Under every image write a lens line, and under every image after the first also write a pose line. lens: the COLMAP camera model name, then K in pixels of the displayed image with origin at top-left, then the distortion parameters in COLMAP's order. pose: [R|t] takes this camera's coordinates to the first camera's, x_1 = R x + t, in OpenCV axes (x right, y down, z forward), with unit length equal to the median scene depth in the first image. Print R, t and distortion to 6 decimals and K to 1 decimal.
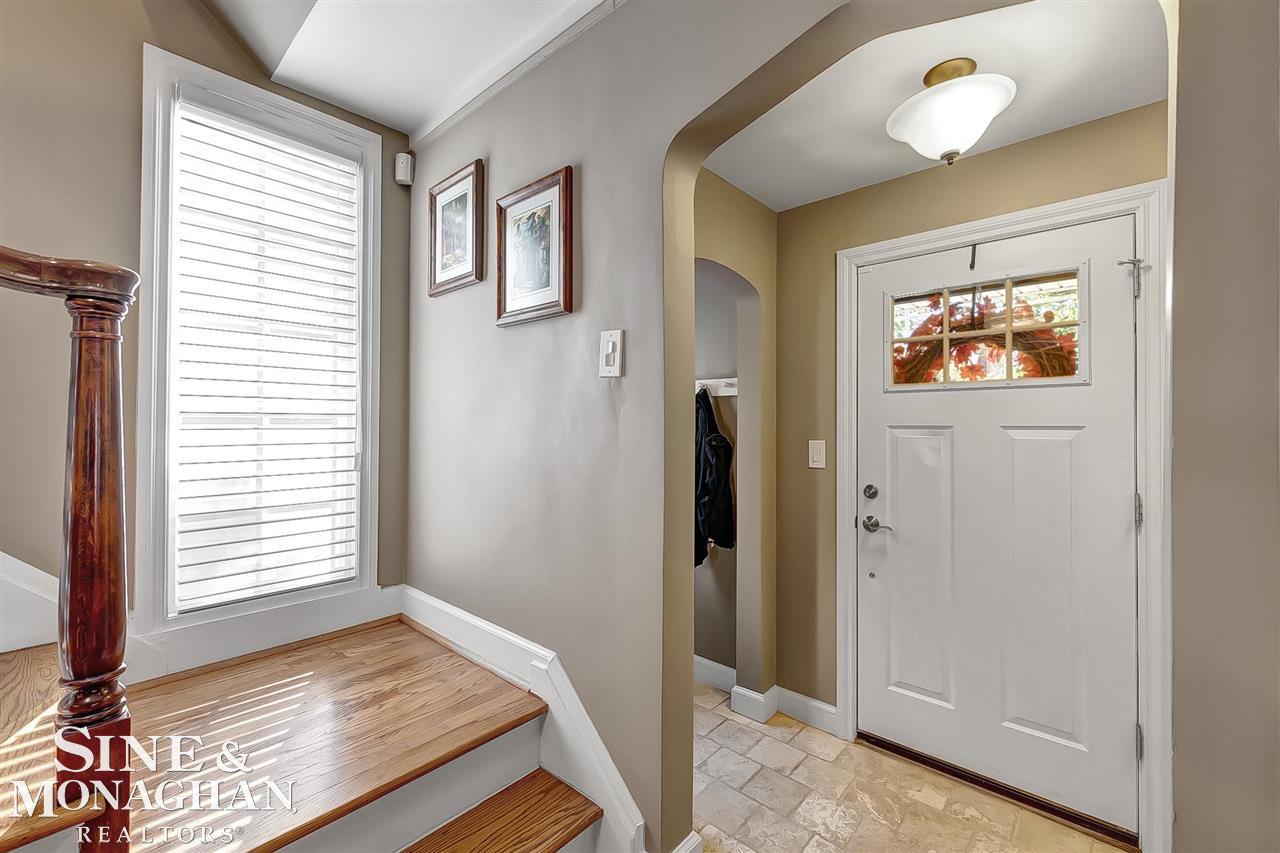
lens RADIAL K [[506.8, 0, 640.1], [0, 506.8, 420.9], [0, 0, 1]] dist [-0.002027, -0.000120]
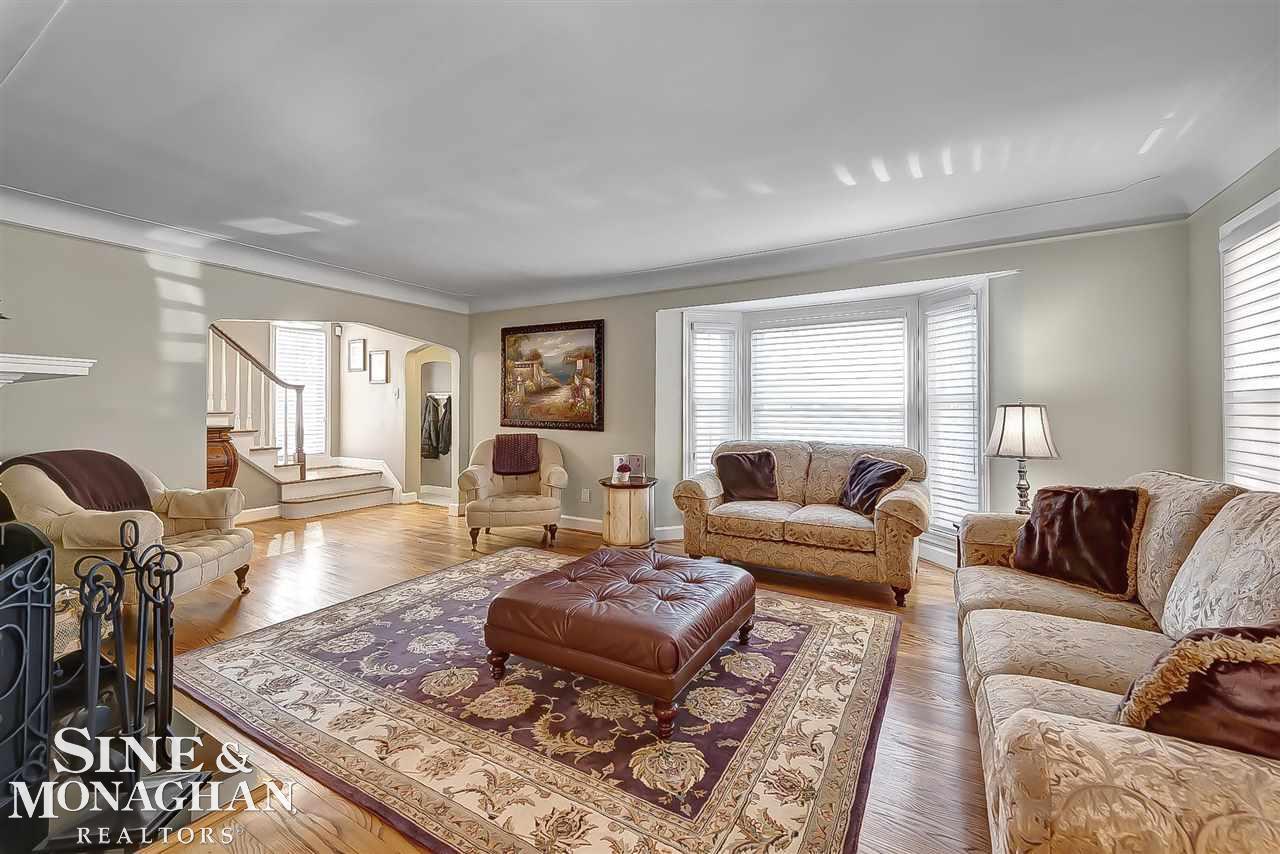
lens RADIAL K [[506.8, 0, 654.3], [0, 506.8, 408.2], [0, 0, 1]] dist [-0.002027, -0.000120]
pose [[0.971514, -0.008012, 0.236847, 0.904568], [0.007002, 0.999962, 0.005103, 0.009712], [-0.236879, -0.003299, 0.971534, -3.243753]]
